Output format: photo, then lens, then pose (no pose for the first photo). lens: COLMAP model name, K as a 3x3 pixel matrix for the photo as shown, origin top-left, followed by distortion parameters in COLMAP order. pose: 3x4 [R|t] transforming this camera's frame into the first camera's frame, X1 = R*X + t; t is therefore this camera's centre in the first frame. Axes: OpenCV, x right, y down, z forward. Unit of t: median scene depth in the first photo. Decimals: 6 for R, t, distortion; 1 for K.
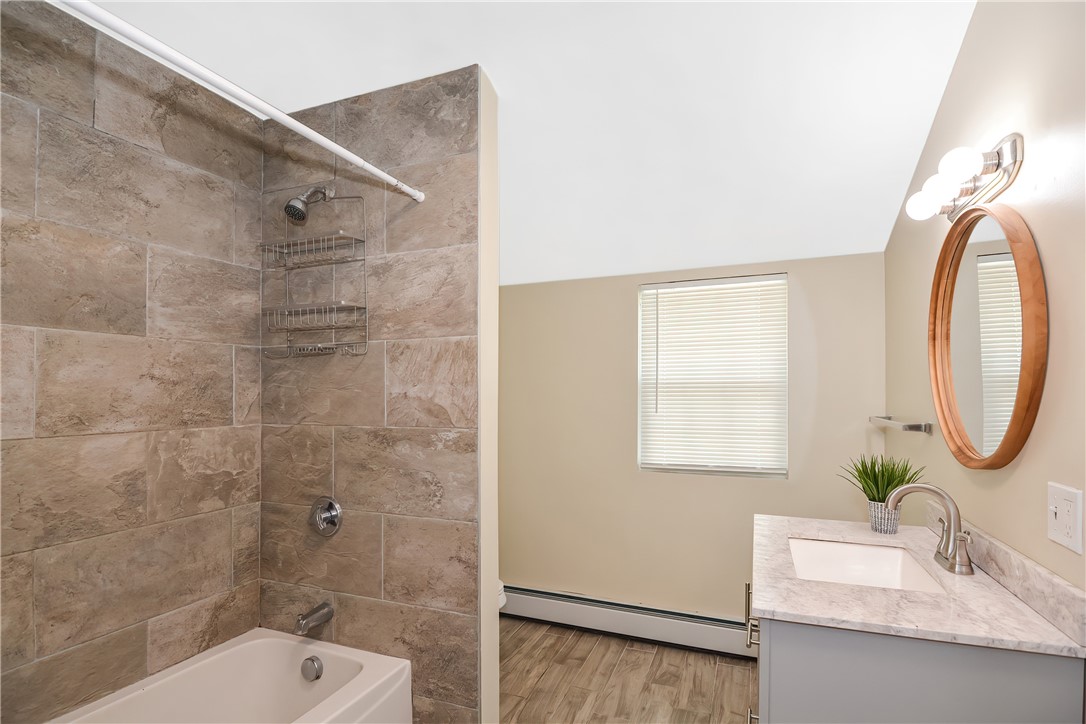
lens RADIAL K [[538.0, 0, 543.8], [0, 538.0, 370.4], [0, 0, 1]] dist [-0.048917, -0.000268]
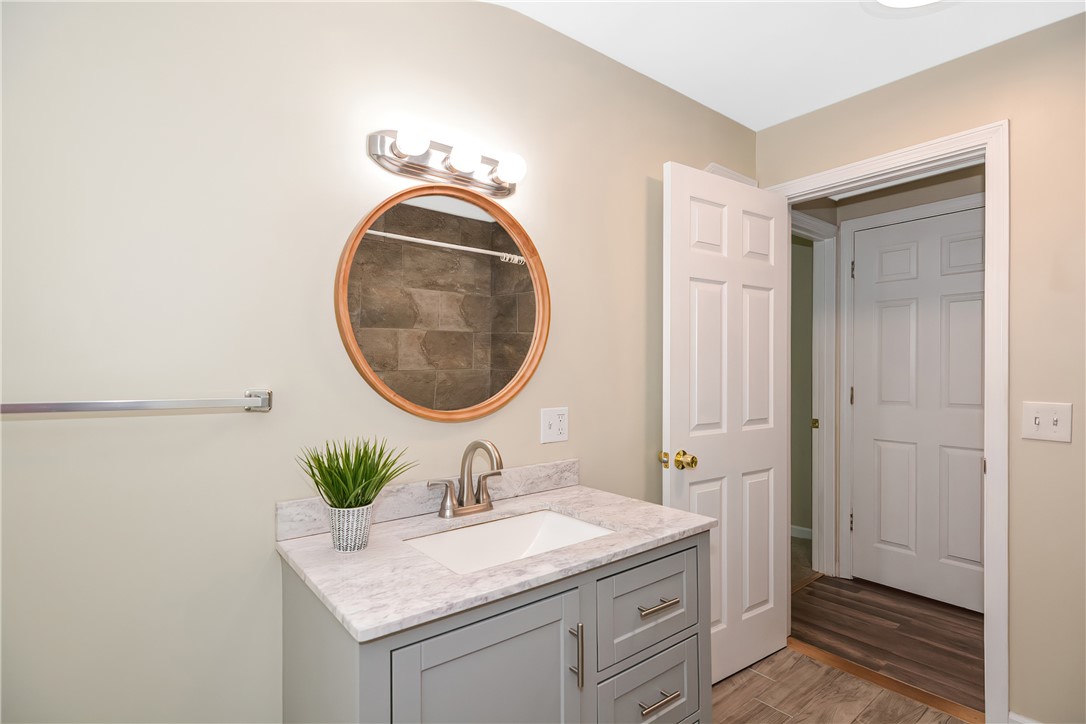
lens RADIAL K [[538.0, 0, 543.8], [0, 538.0, 370.4], [0, 0, 1]] dist [-0.048917, -0.000268]
pose [[-0.876735, -0.000223, 0.480974, 0.136797], [-0.022292, 0.998944, -0.040172, 0.147084], [-0.480457, -0.045942, -0.875814, 2.275577]]
